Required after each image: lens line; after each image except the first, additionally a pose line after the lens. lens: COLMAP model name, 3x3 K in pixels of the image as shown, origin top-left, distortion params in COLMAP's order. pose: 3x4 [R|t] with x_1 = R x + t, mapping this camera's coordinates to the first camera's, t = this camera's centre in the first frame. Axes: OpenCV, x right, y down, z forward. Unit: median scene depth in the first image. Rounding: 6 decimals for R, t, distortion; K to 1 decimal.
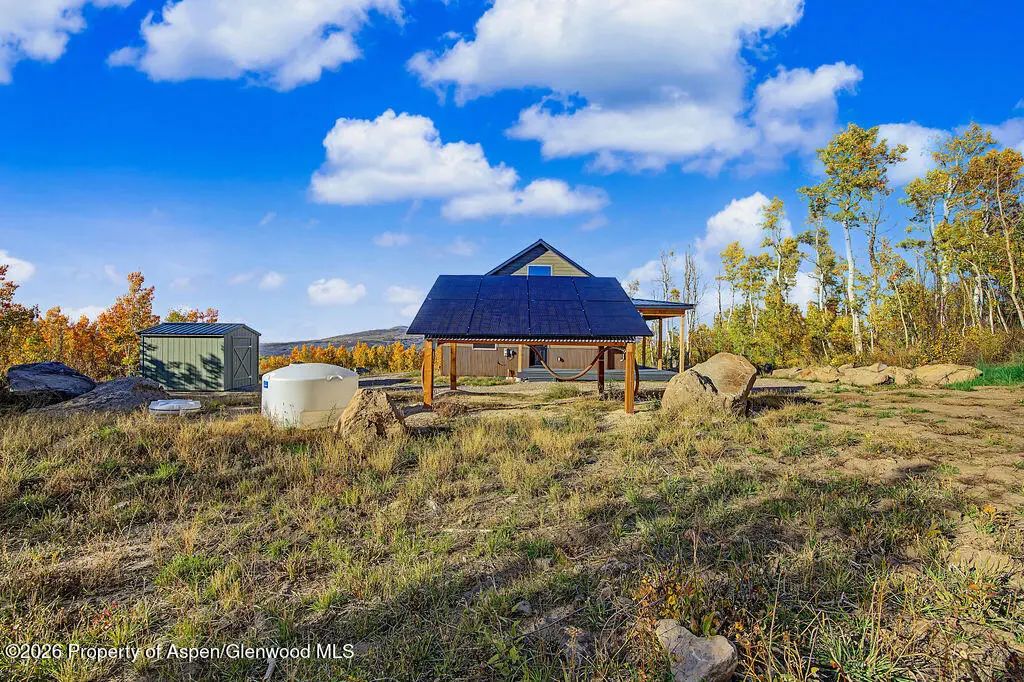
lens RADIAL K [[401.7, 0, 512.1], [0, 401.7, 336.8], [0, 0, 1]] dist [-0.027906, 0.006744]
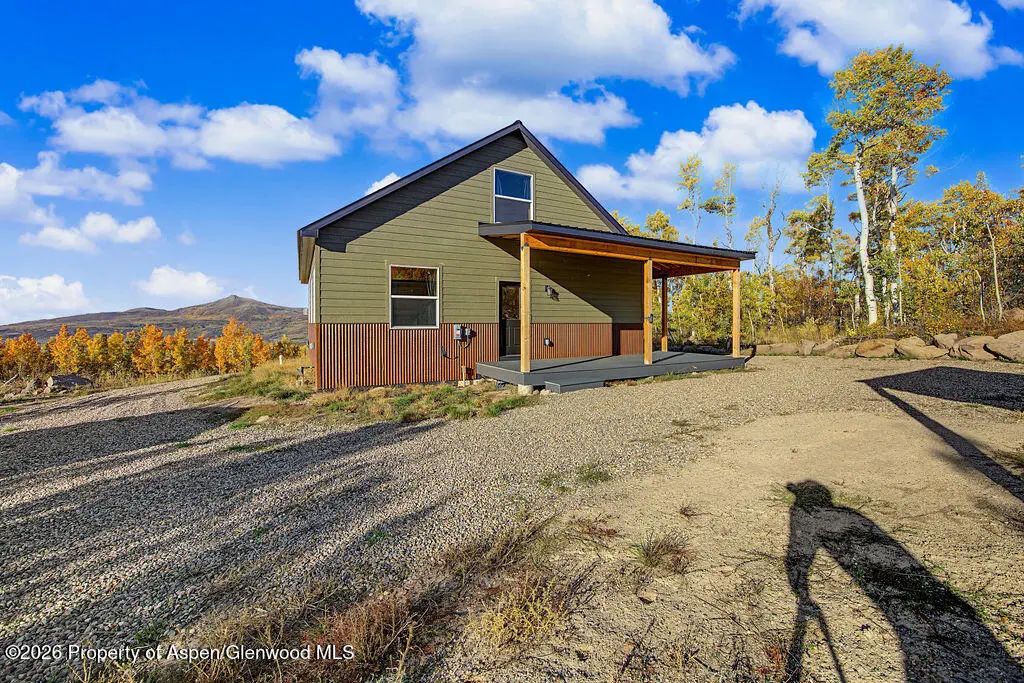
lens RADIAL K [[407.3, 0, 513.4], [0, 407.3, 328.8], [0, 0, 1]] dist [-0.016520, 0.004961]
pose [[0.891274, -0.025891, 0.452725, -0.189726], [0.013398, 0.999436, 0.030781, 0.018590], [-0.453267, -0.021368, 0.891119, 0.515904]]
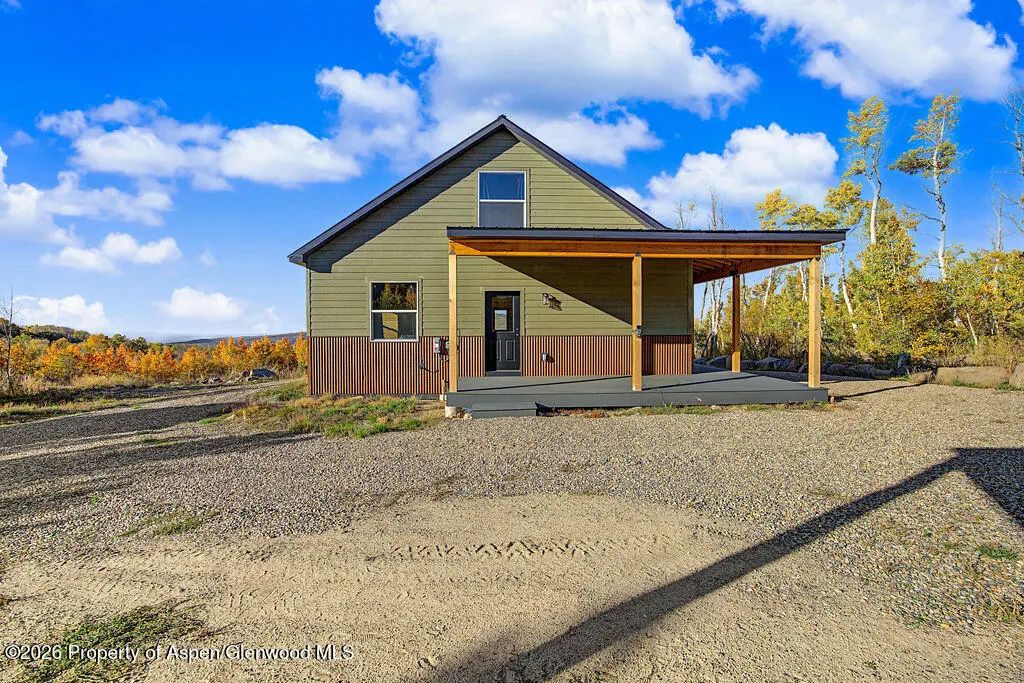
lens RADIAL K [[407.3, 0, 513.4], [0, 407.3, 328.8], [0, 0, 1]] dist [-0.016520, 0.004961]
pose [[0.999723, -0.021934, 0.008521, 0.075008], [0.021838, 0.999699, 0.011211, 0.013540], [-0.008764, -0.011022, 0.999901, 0.499845]]
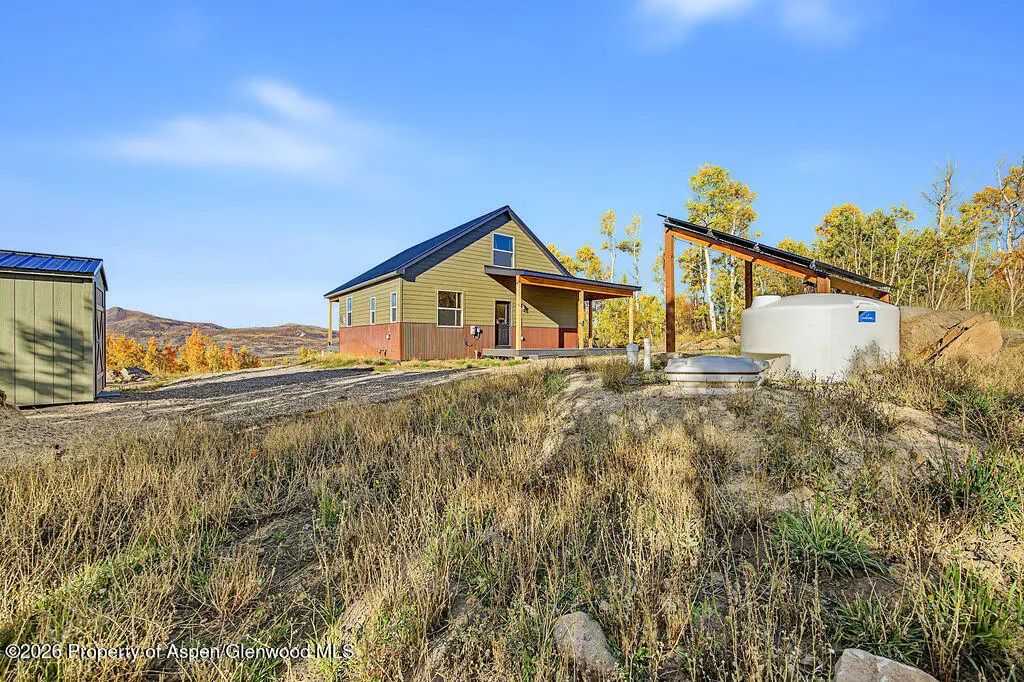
lens RADIAL K [[402.7, 0, 512.0], [0, 402.7, 341.0], [0, 0, 1]] dist [0.000148, 0.000040]
pose [[0.807022, -0.013992, 0.590355, -0.464140], [0.005364, 0.999852, 0.016364, 0.047537], [-0.590497, -0.010039, 0.806978, 0.259441]]
